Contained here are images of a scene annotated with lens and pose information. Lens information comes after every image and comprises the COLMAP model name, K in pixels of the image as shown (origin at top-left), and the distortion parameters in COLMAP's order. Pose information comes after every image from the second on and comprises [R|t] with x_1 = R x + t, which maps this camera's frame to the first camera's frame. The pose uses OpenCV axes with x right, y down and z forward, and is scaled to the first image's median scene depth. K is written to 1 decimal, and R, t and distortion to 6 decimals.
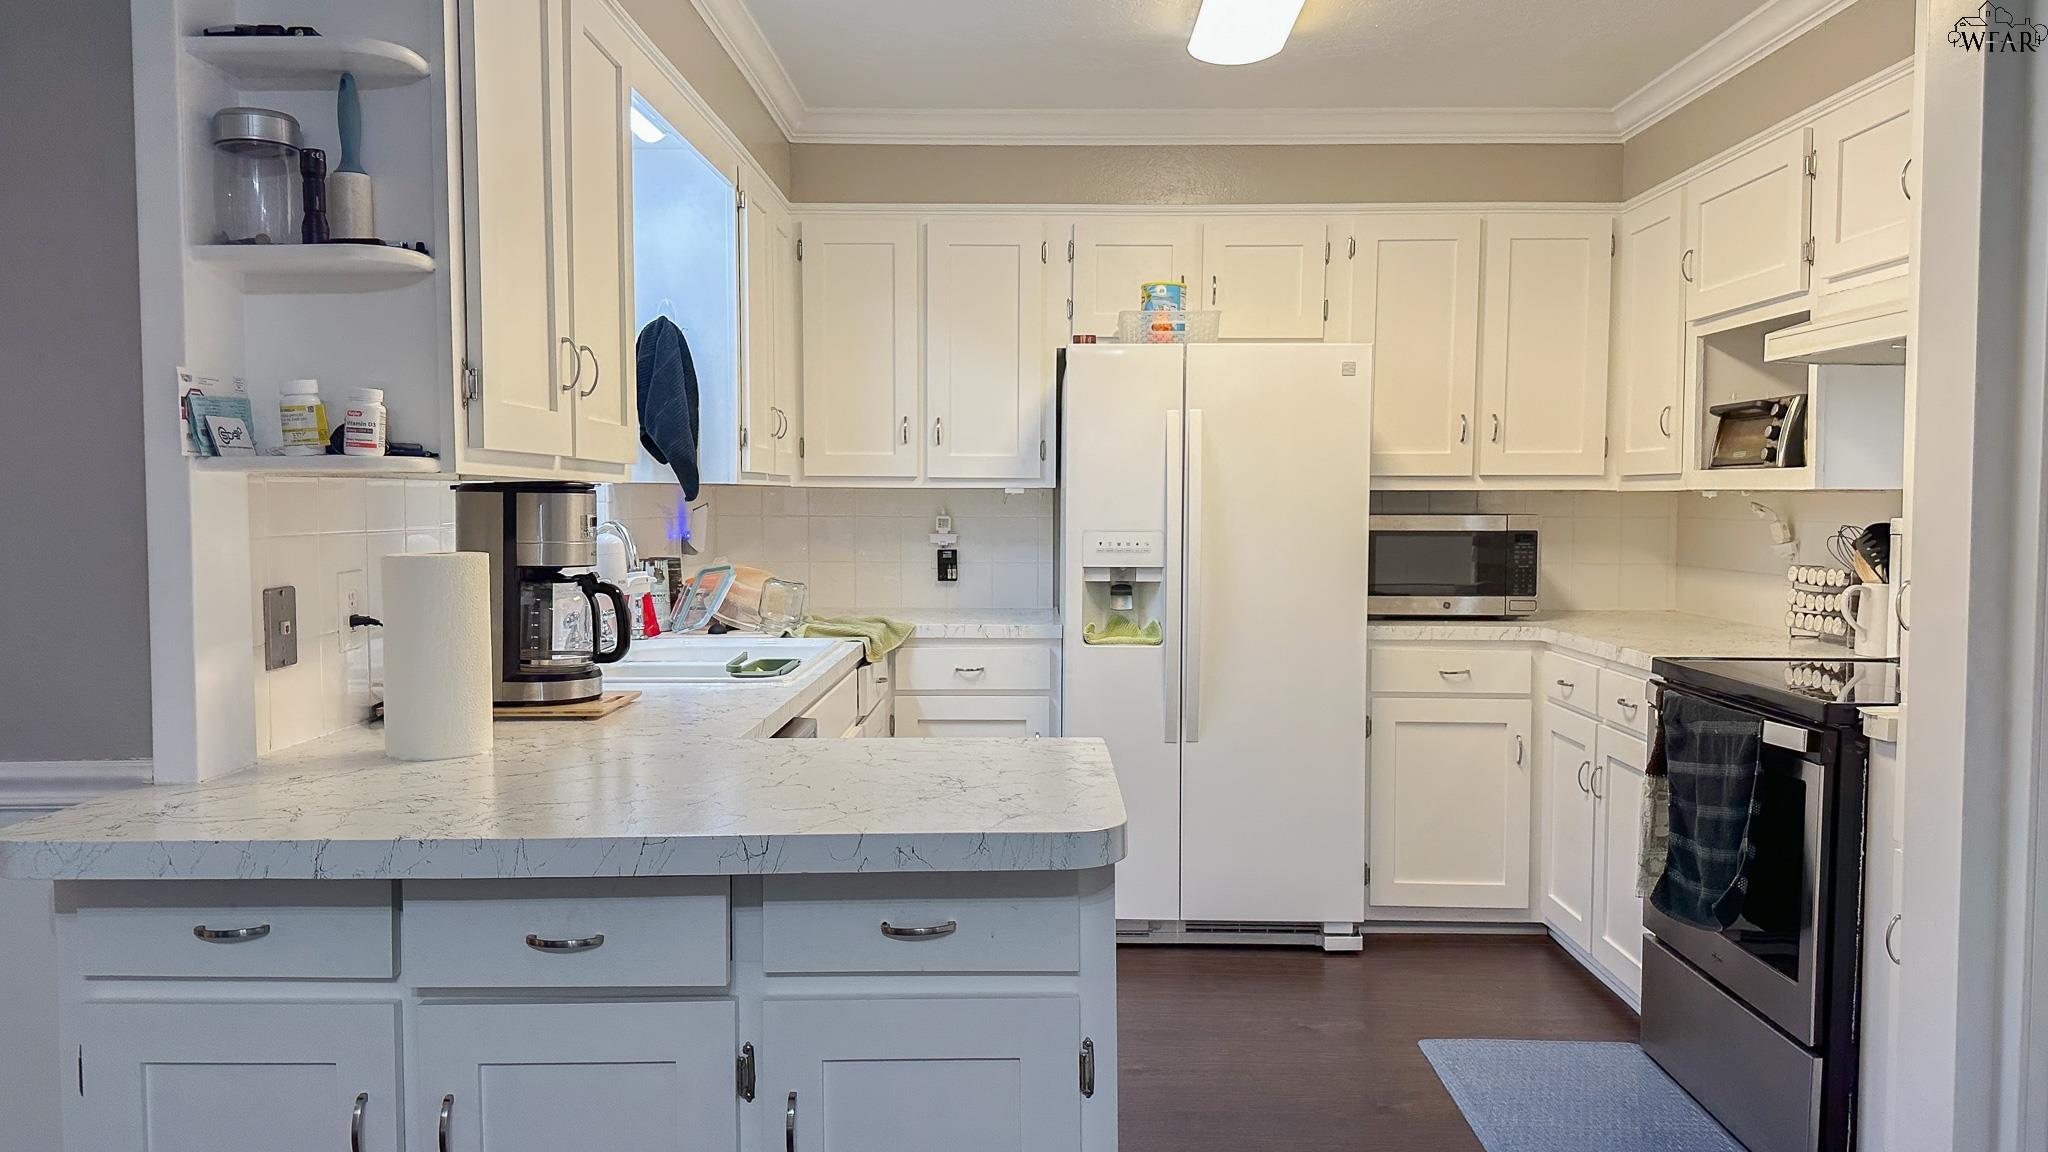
lens RADIAL K [[1491.7, 0, 997.9], [0, 1491.7, 576.9], [0, 0, 1]] dist [0.071804, -0.089864]
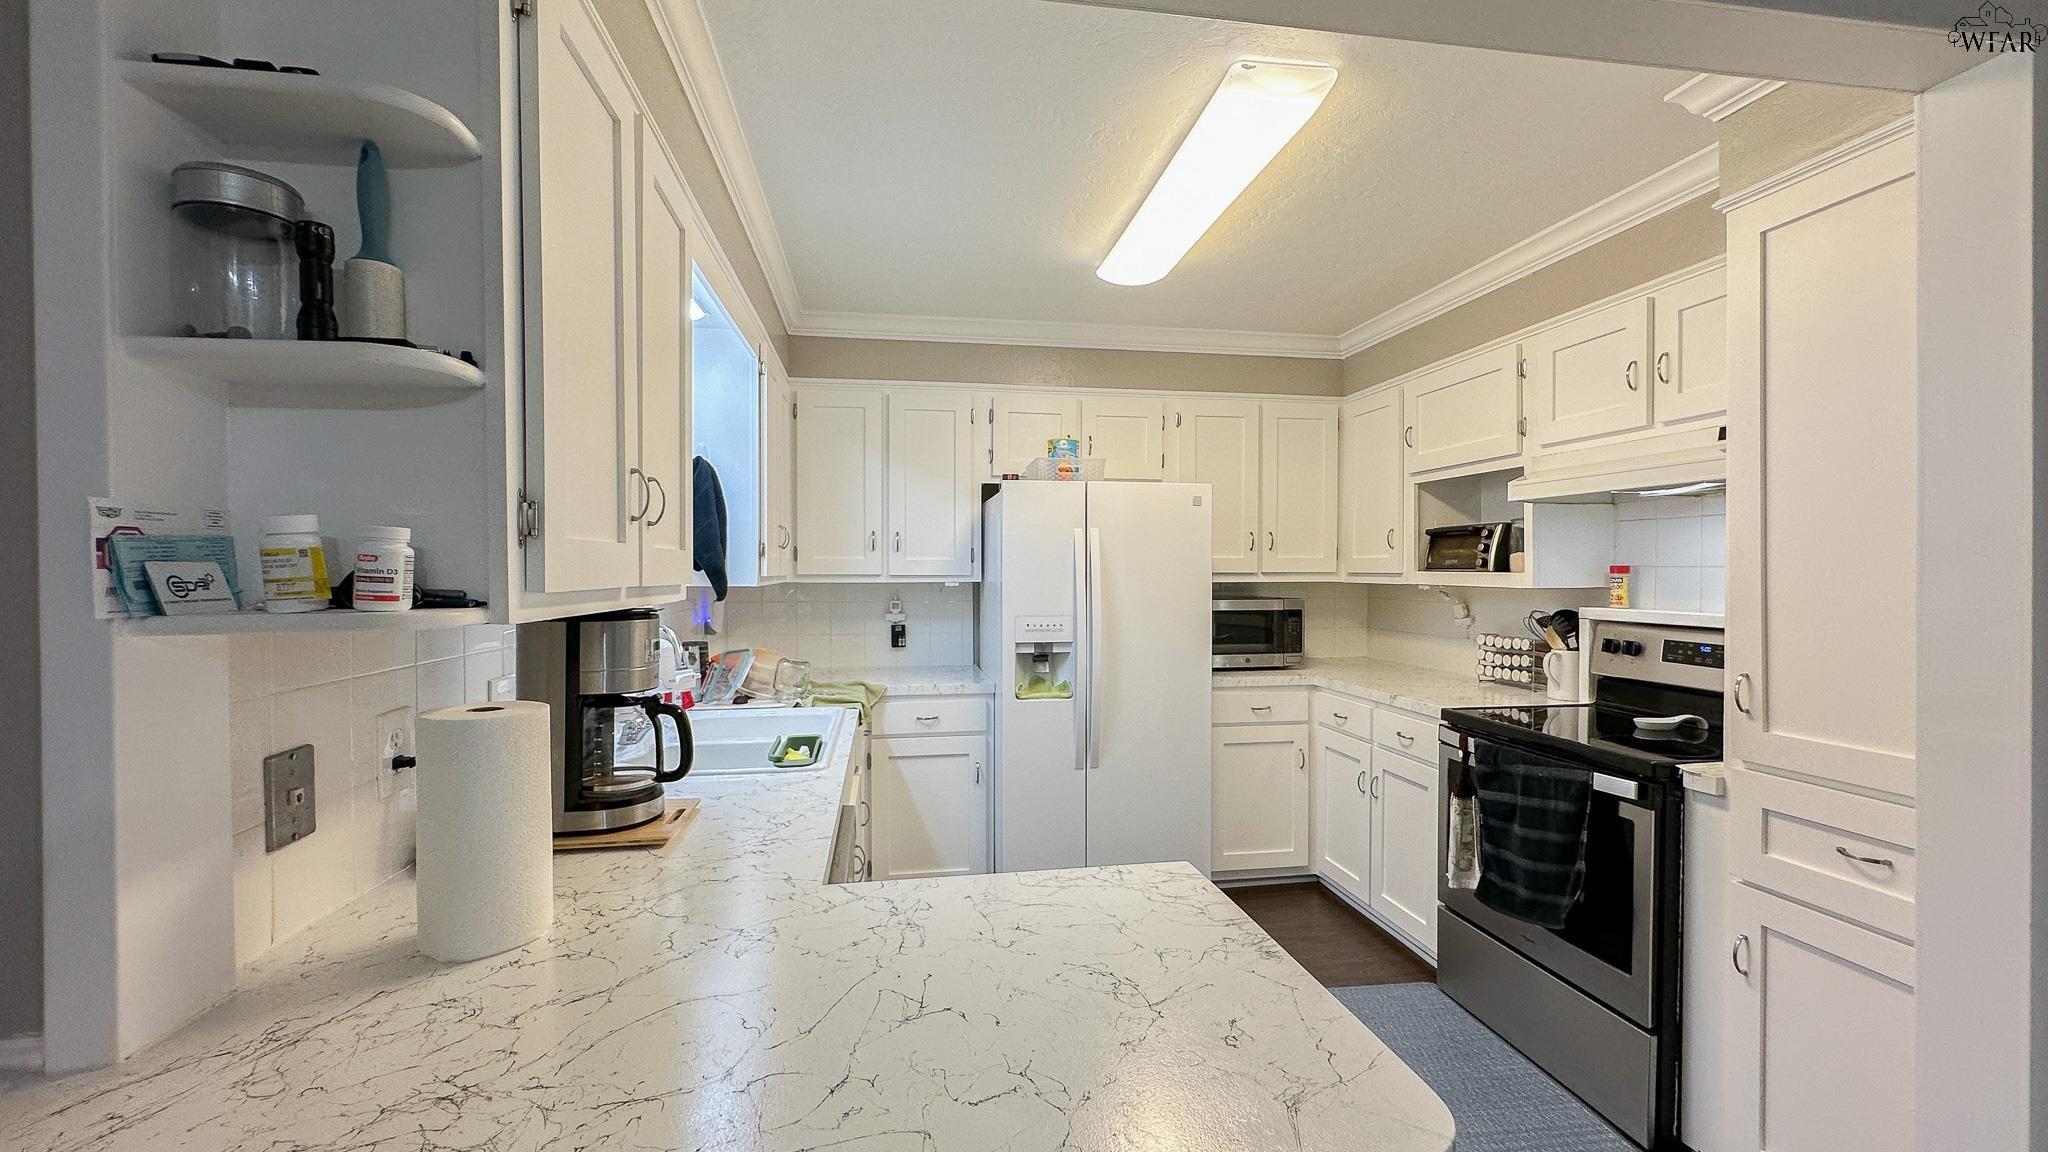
lens RADIAL K [[832.6, 0, 1006.0], [0, 832.6, 577.5], [0, 0, 1]] dist [-0.002043, 0.000652]
pose [[0.984646, -0.006946, 0.174425, -0.094600], [0.014009, 0.999129, -0.039295, -0.041102], [-0.174001, 0.041135, 0.983886, 0.278538]]
